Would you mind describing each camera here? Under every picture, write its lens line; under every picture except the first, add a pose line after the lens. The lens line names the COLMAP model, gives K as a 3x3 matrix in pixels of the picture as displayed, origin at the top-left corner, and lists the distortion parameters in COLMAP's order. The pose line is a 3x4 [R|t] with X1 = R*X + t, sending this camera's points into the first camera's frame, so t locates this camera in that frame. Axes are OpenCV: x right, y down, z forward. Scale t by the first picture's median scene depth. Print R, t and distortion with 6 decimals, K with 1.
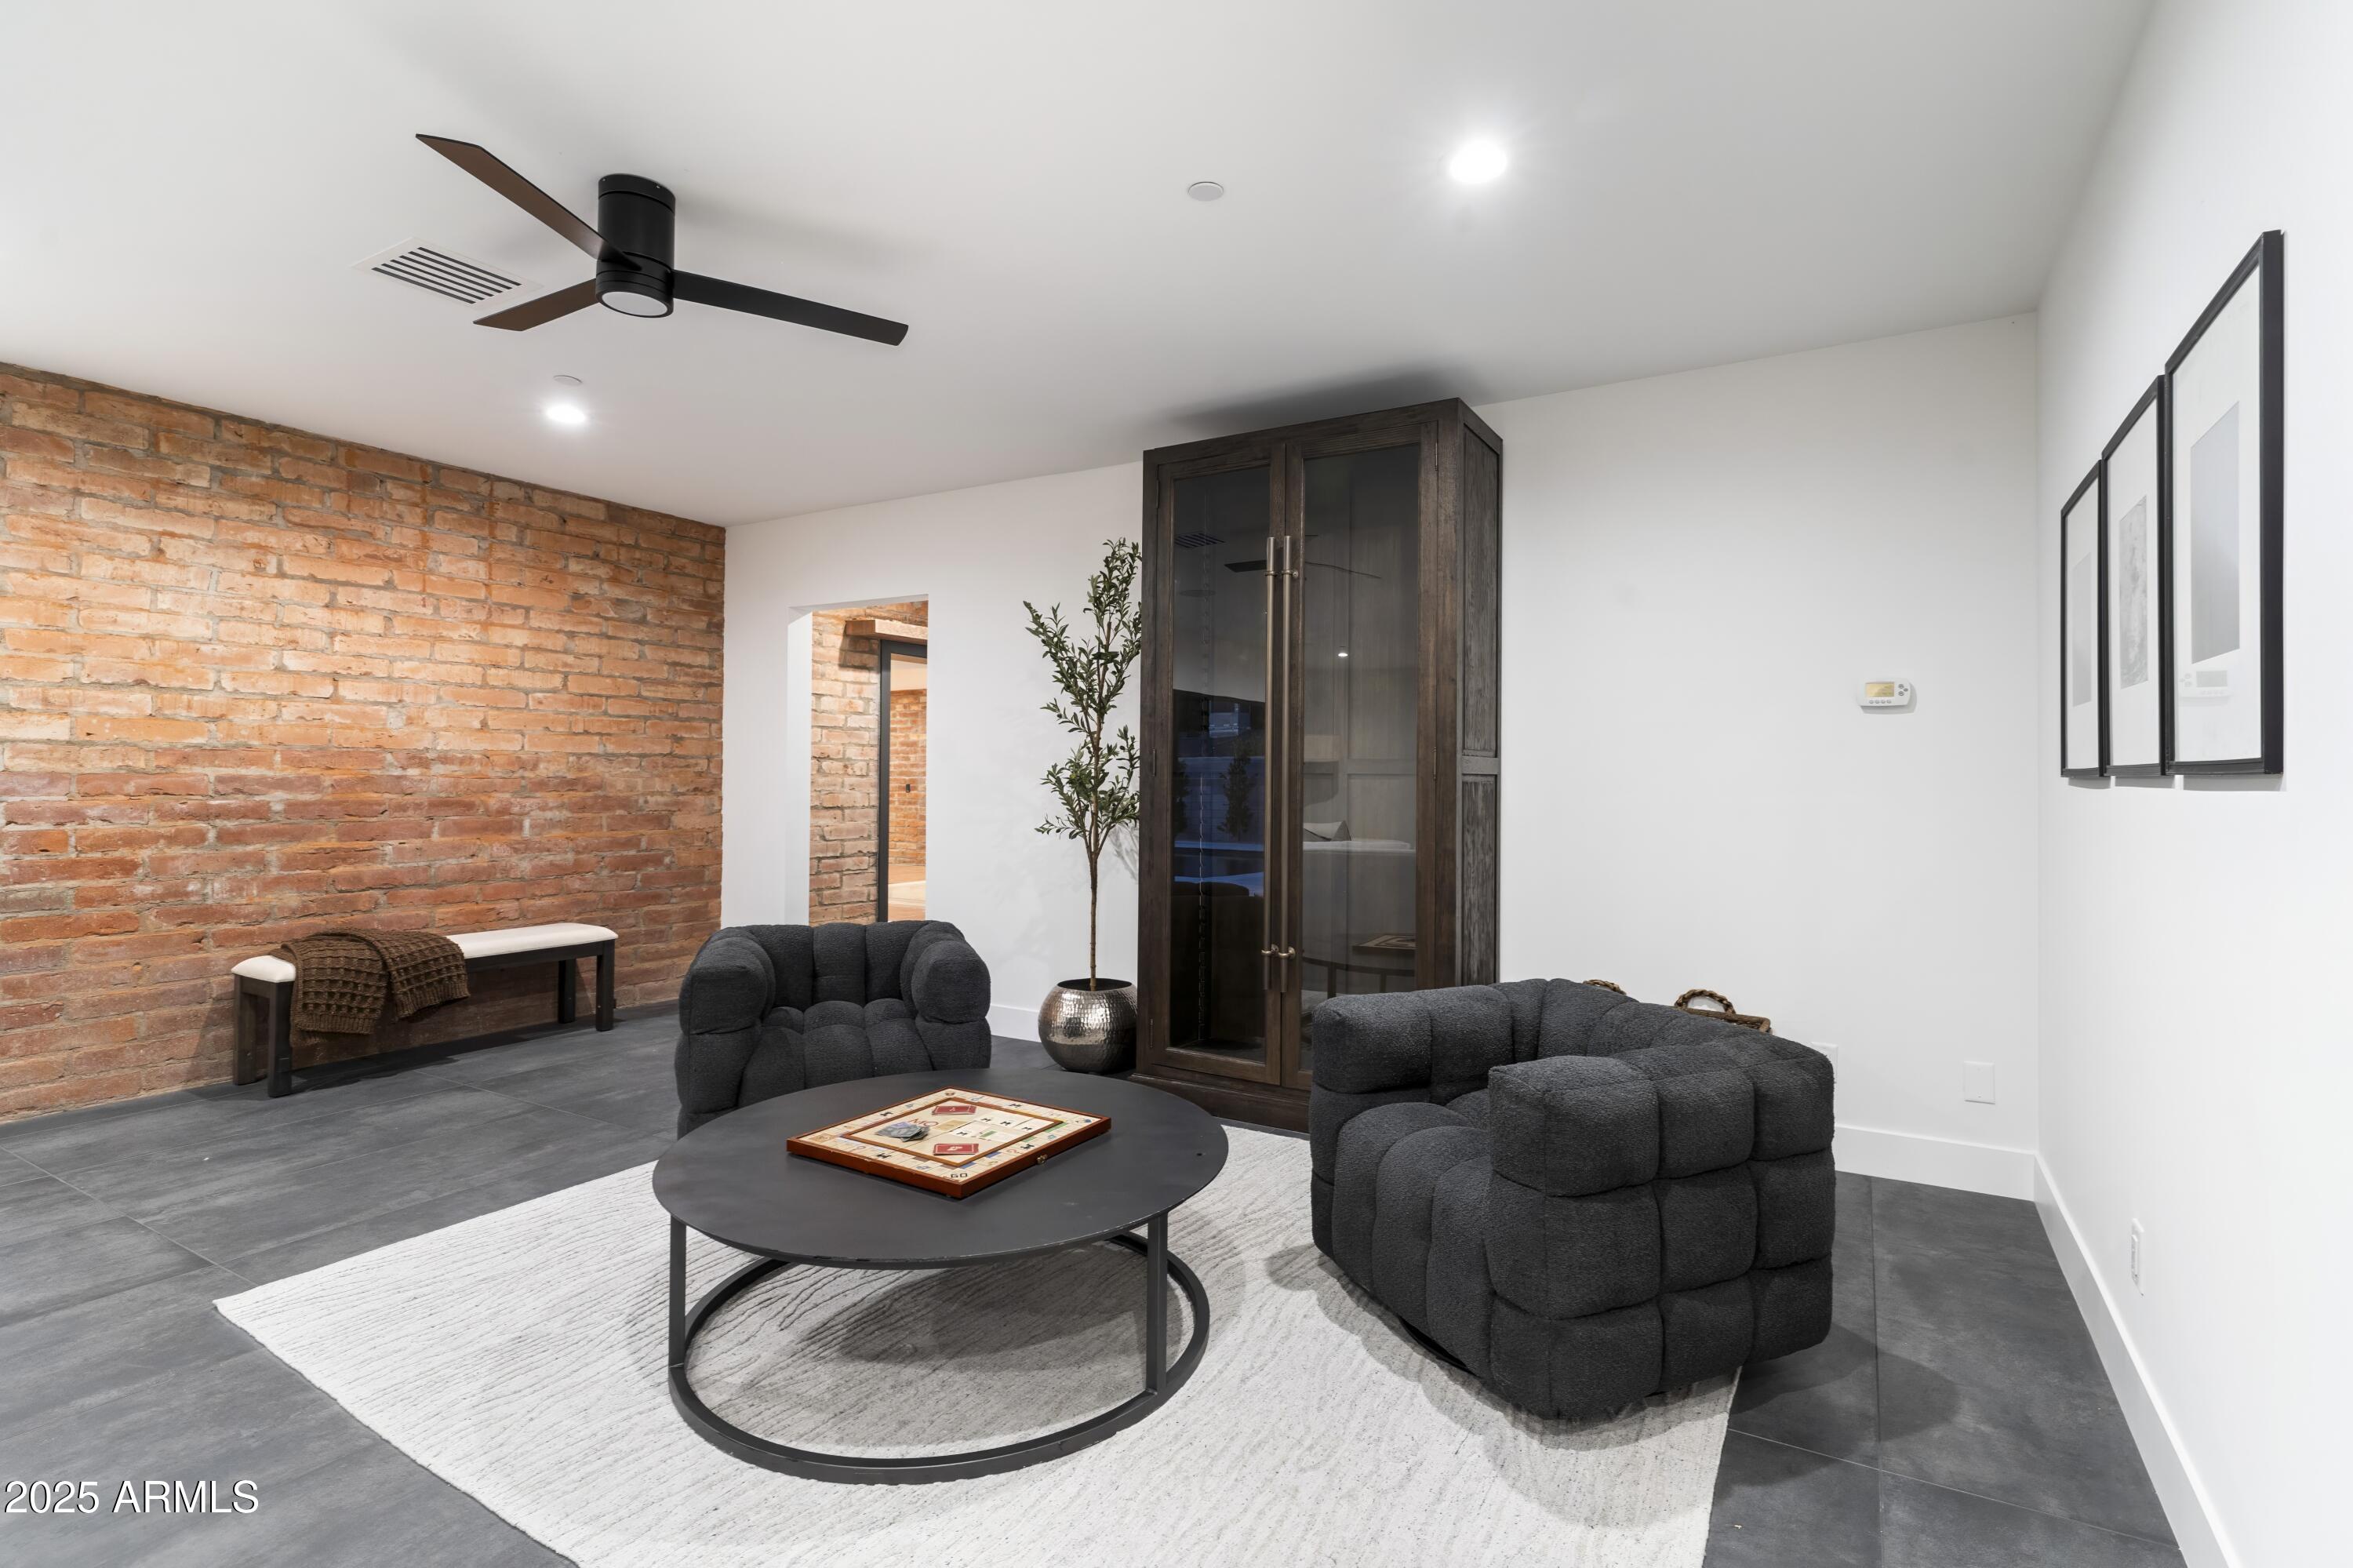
lens RADIAL K [[1130.5, 0, 1181.1], [0, 1130.5, 777.5], [0, 0, 1]] dist [-0.003320, 0.002541]
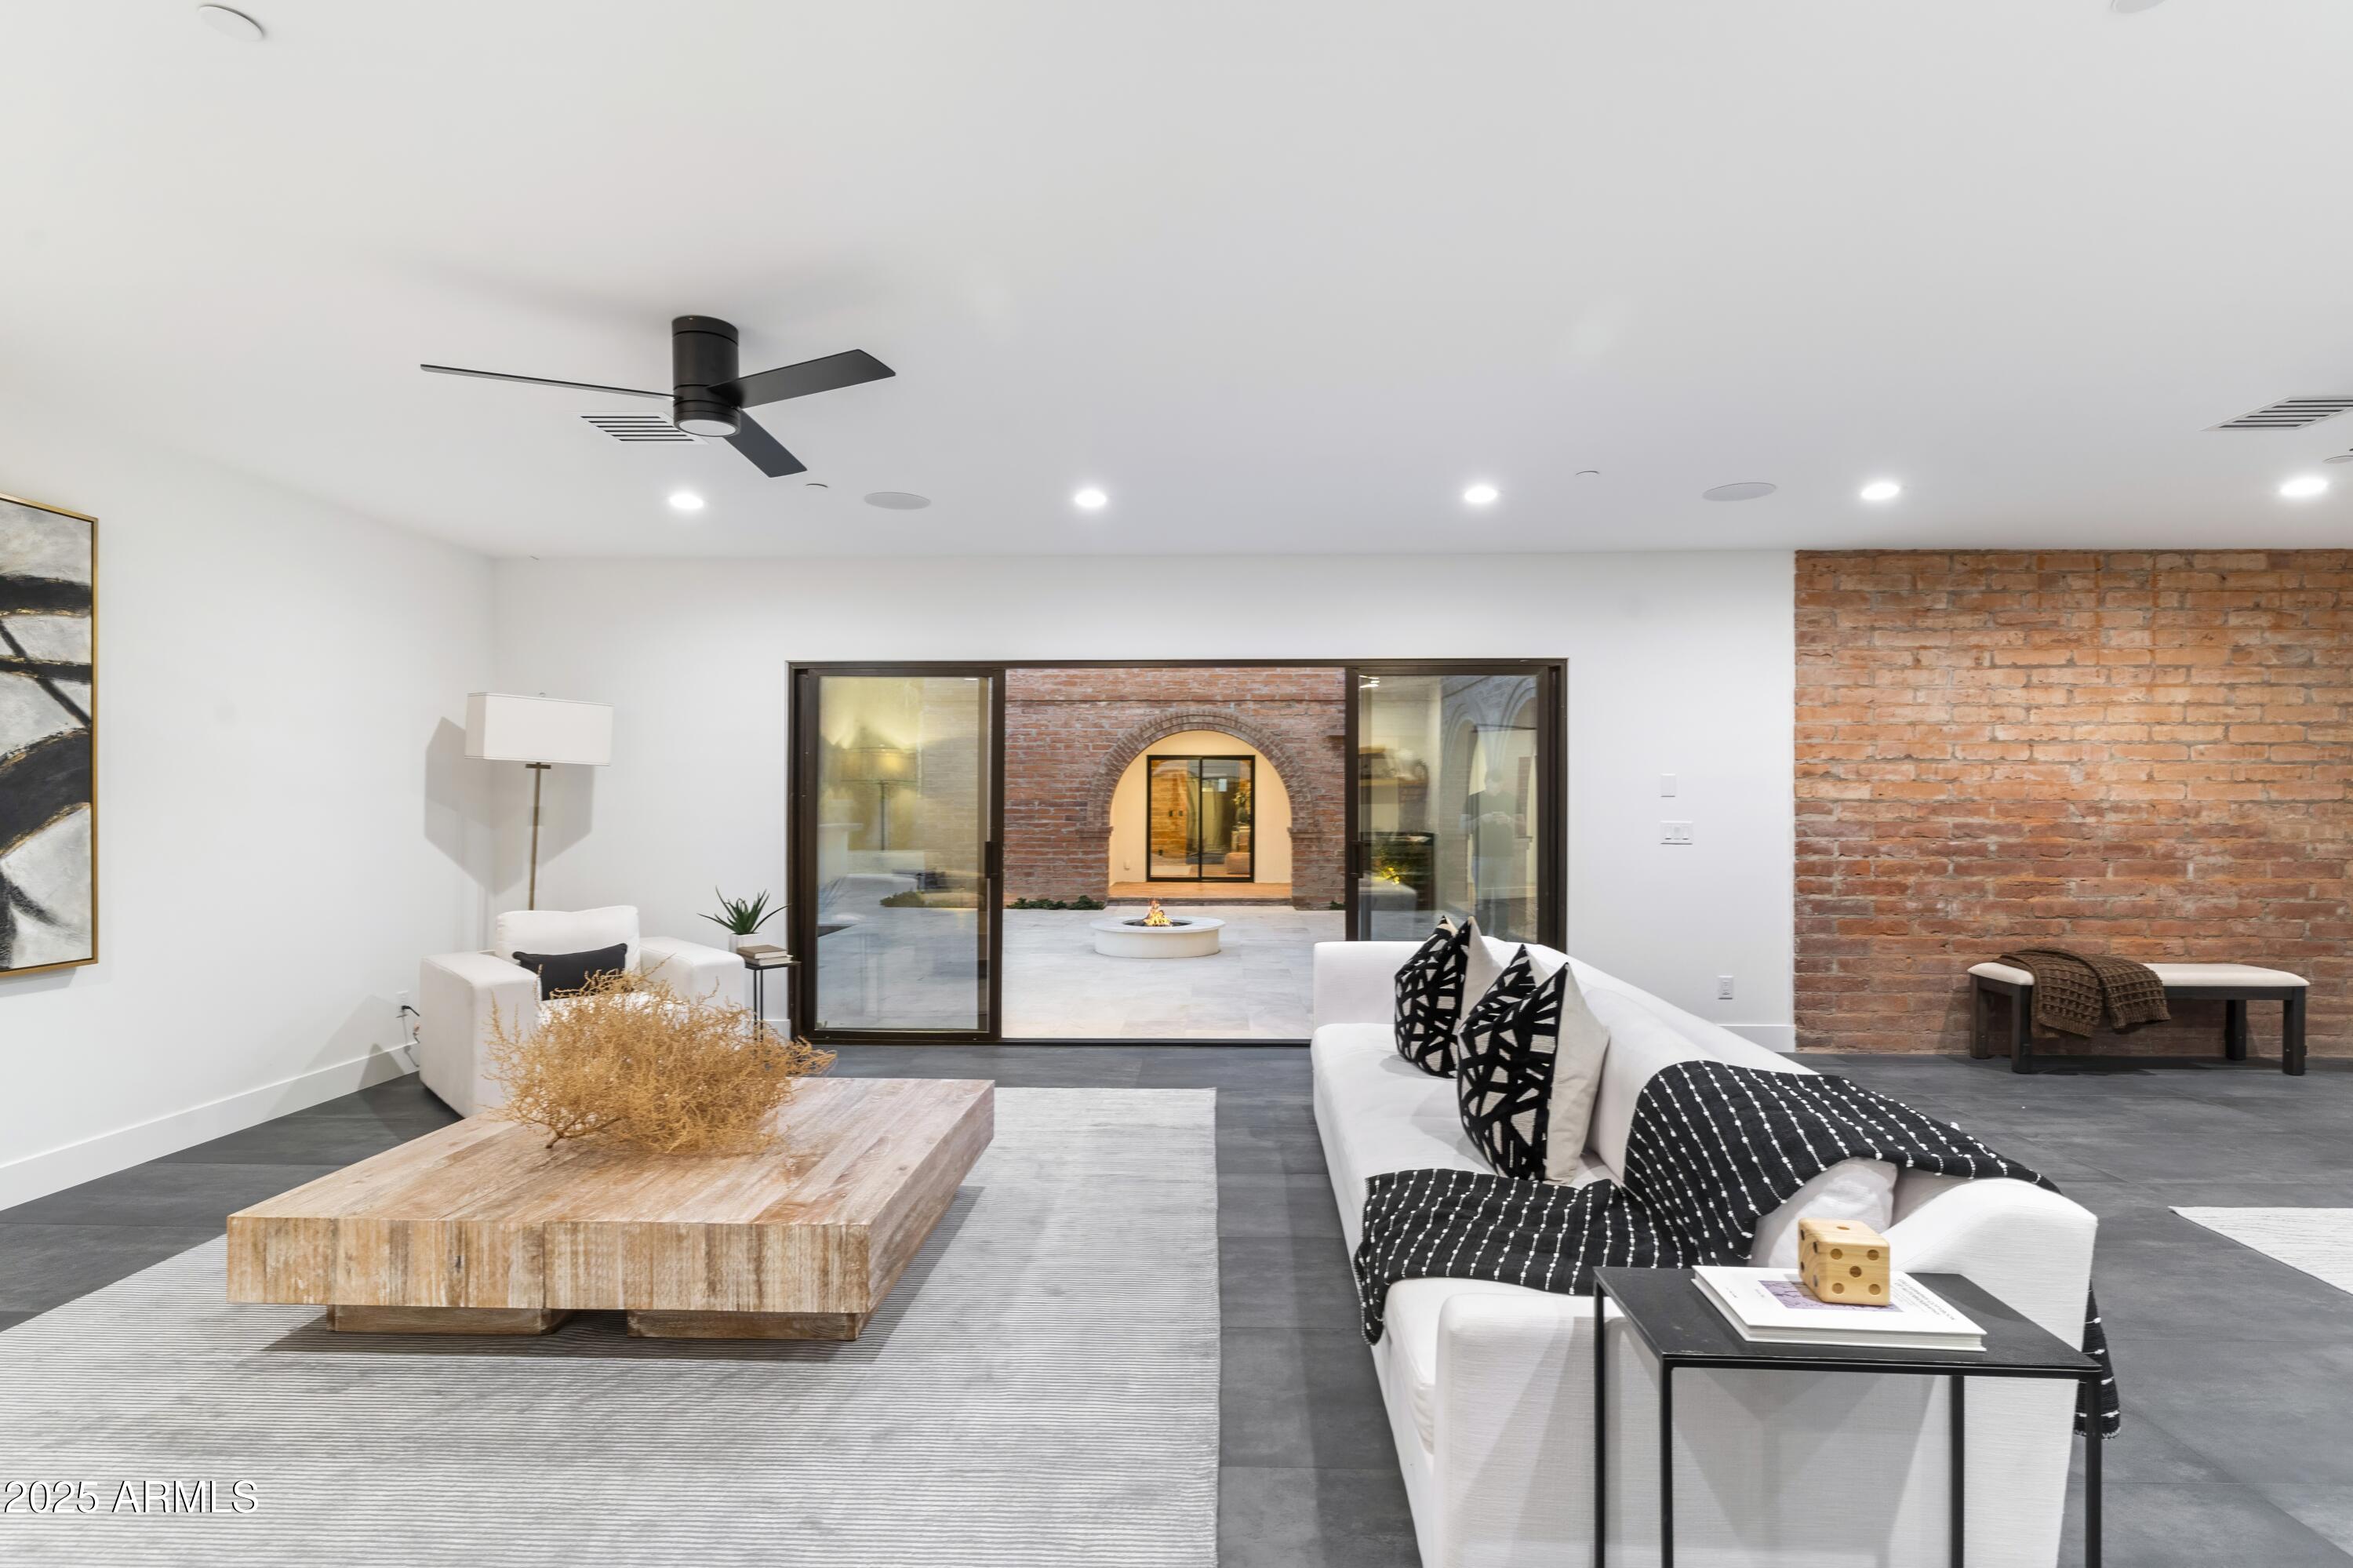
lens RADIAL K [[1130.5, 0, 1185.3], [0, 1130.5, 806.8], [0, 0, 1]] dist [-0.003320, 0.002541]
pose [[0.484204, -0.002812, -0.874951, -0.120659], [0.001277, 0.999996, -0.002508, -0.018156], [0.874954, 0.000097, 0.484206, -0.419954]]
